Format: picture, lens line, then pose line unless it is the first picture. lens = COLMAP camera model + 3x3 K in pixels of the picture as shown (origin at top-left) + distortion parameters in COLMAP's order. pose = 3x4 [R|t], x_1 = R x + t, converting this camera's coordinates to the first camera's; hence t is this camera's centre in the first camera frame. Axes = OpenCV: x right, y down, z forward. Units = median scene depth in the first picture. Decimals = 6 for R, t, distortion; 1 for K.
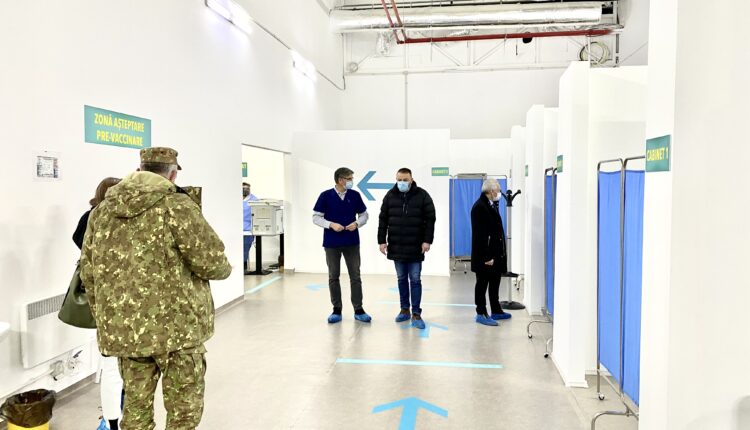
lens RADIAL K [[566.2, 0, 375.0], [0, 566.2, 215.0], [0, 0, 1]] dist [0.056194, -0.111664]
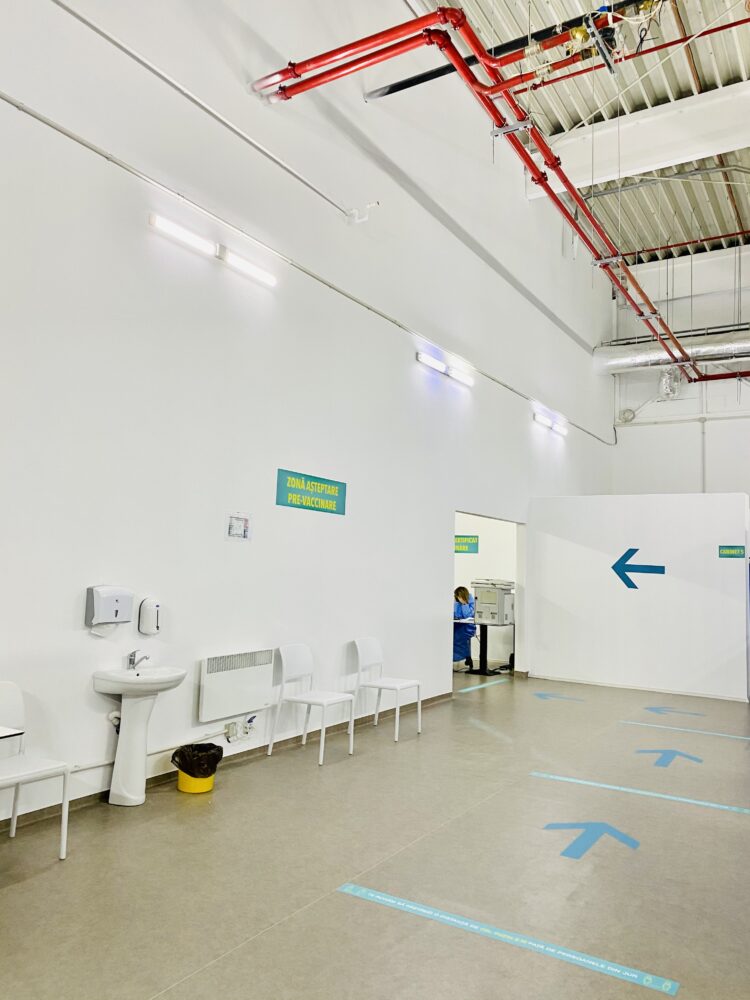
lens RADIAL K [[755.8, 0, 375.0], [0, 755.8, 500.0], [0, 0, 1]] dist [0.079257, -0.121131]
pose [[0.916961, -0.000692, -0.398977, 0.090213], [-0.058429, 0.988984, -0.136000, 0.017502], [0.394676, 0.148018, 0.906819, -0.072357]]
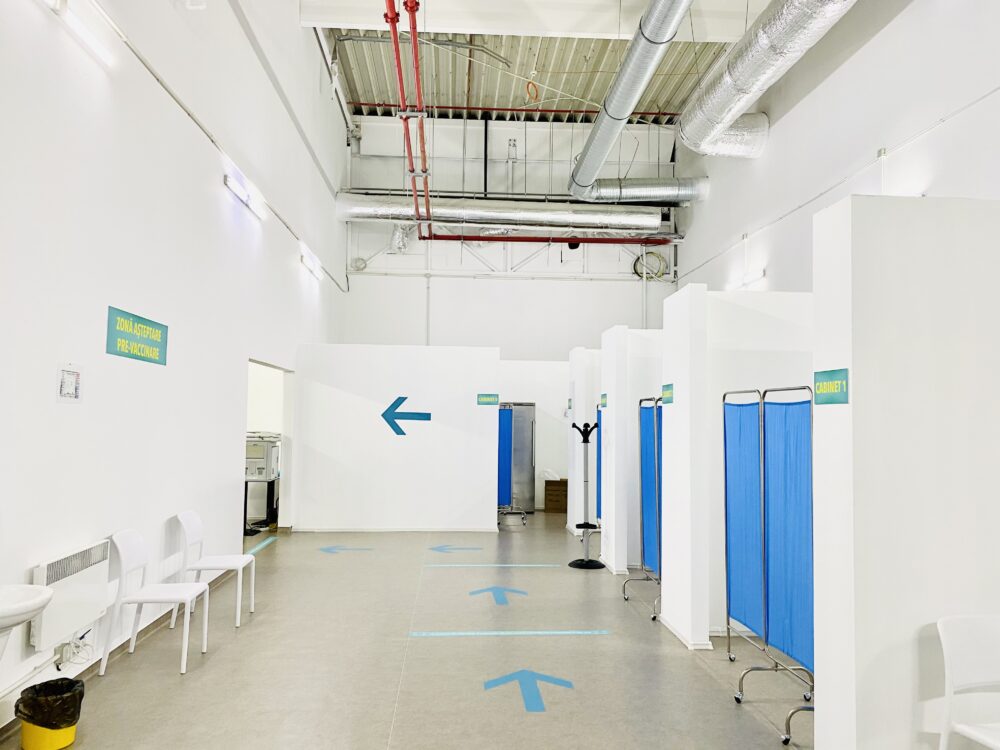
lens RADIAL K [[755.8, 0, 499.0], [0, 755.8, 369.3], [0, 0, 1]] dist [0.079257, -0.121131]
pose [[0.978292, 0.027884, 0.205347, -0.094632], [-0.003811, 0.993159, -0.116707, 0.006444], [-0.207197, 0.113391, 0.971706, -0.056916]]
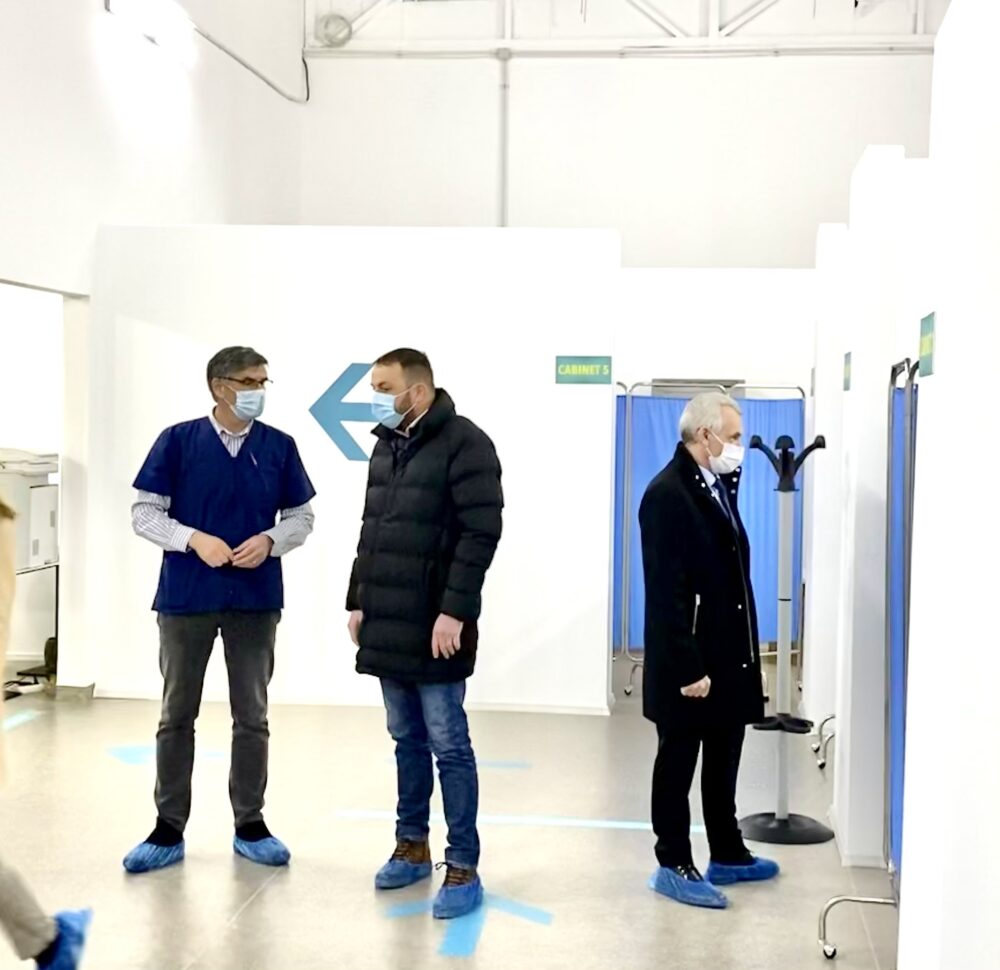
lens RADIAL K [[1725.8, 0, 530.5], [0, 1725.8, 465.7], [0, 0, 1]] dist [0.034932, 0.172820]
pose [[0.998885, 0.020877, 0.042337, 0.050592], [-0.019904, 0.999531, -0.023274, -0.003682], [-0.042803, 0.022405, 0.998832, 0.084210]]
